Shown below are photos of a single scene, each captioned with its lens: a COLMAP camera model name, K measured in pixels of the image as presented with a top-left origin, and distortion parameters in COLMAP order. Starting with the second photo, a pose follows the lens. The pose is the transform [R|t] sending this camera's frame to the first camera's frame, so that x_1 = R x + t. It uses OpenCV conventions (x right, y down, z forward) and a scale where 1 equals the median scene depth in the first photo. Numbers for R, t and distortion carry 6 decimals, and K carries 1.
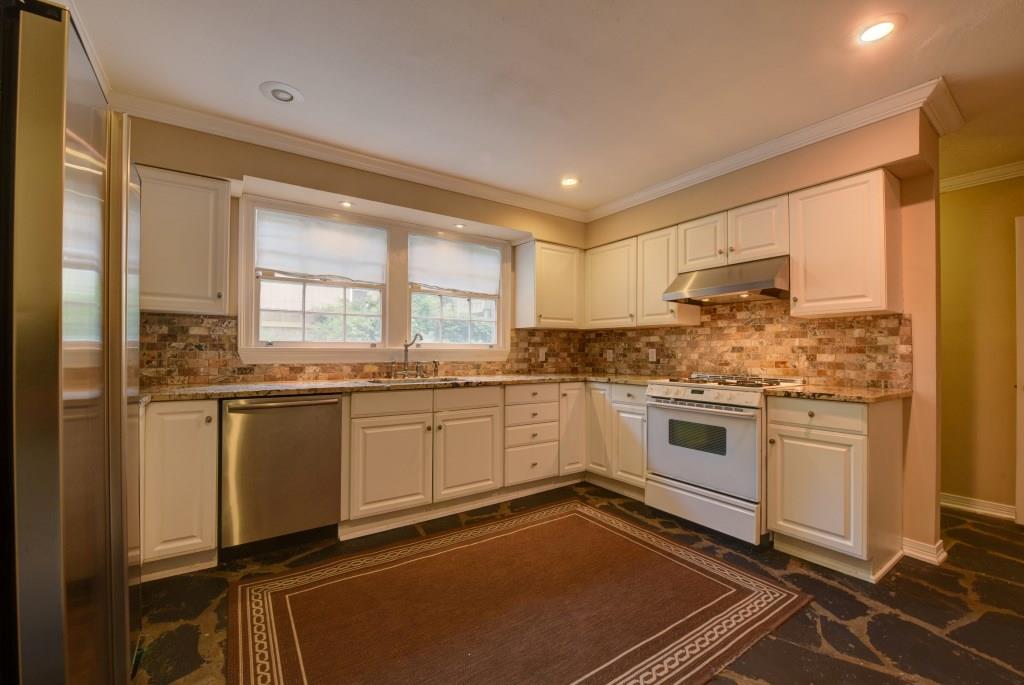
lens RADIAL K [[415.9, 0, 508.3], [0, 415.9, 345.4], [0, 0, 1]] dist [-0.002200, -0.000112]
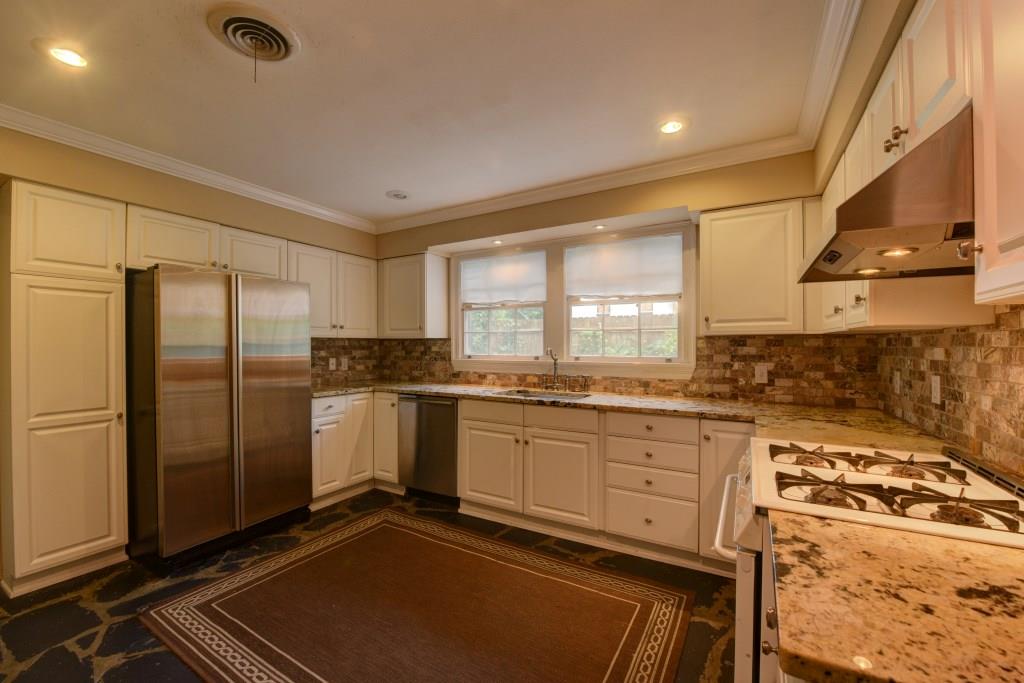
lens RADIAL K [[415.9, 0, 507.7], [0, 415.9, 345.5], [0, 0, 1]] dist [-0.002200, -0.000112]
pose [[0.431714, -0.004099, -0.902001, 0.676407], [0.013840, 0.999902, 0.002080, -0.039429], [0.901904, -0.013381, 0.431729, 0.478541]]
